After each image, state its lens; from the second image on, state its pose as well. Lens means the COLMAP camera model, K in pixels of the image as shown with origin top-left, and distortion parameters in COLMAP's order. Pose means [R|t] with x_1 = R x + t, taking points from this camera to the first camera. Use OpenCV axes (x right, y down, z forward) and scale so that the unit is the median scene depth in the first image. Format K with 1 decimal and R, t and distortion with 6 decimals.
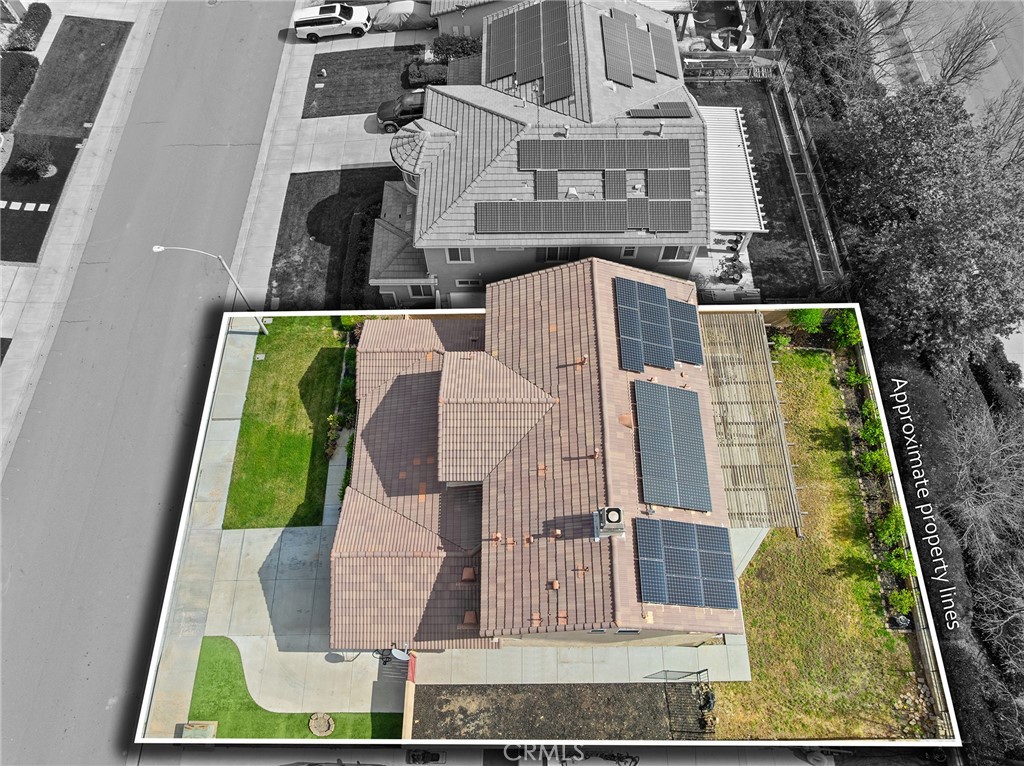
lens RADIAL K [[721.2, 0, 513.9], [0, 721.2, 388.7], [0, 0, 1]] dist [-0.034699, -0.000953]
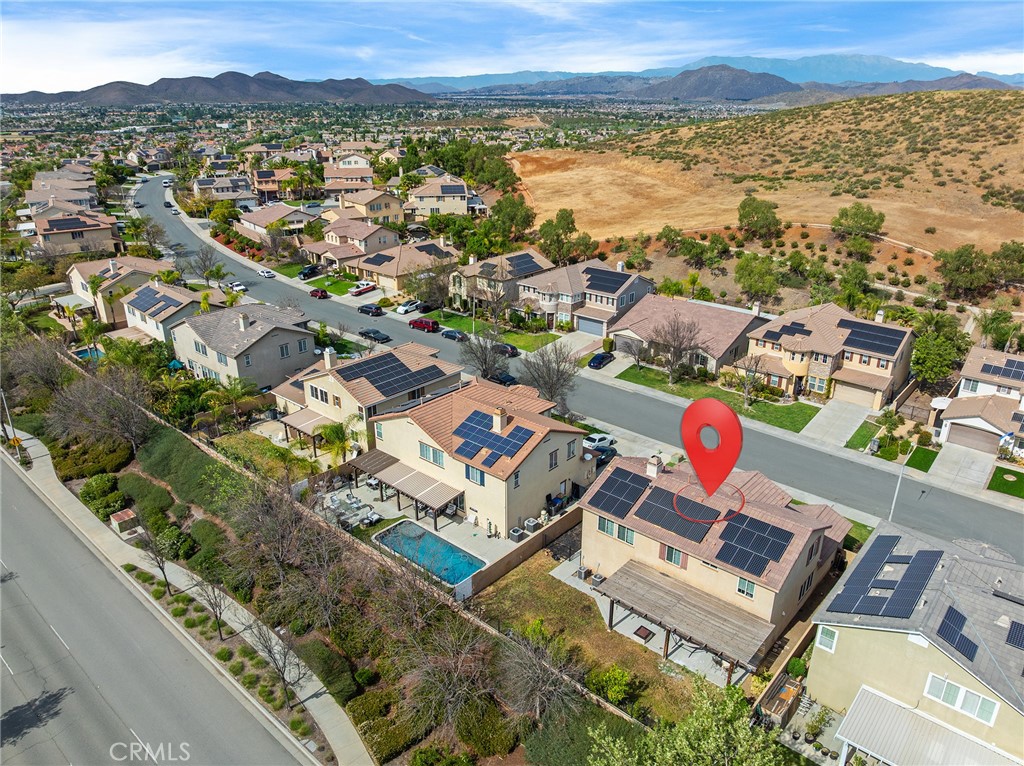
lens RADIAL K [[721.2, 0, 515.8], [0, 721.2, 380.9], [0, 0, 1]] dist [-0.034699, -0.000953]
pose [[-0.659111, 0.287317, -0.694998, 1.334168], [-0.667705, 0.201656, 0.716593, -0.820016], [0.346040, 0.936367, 0.058930, 0.372108]]
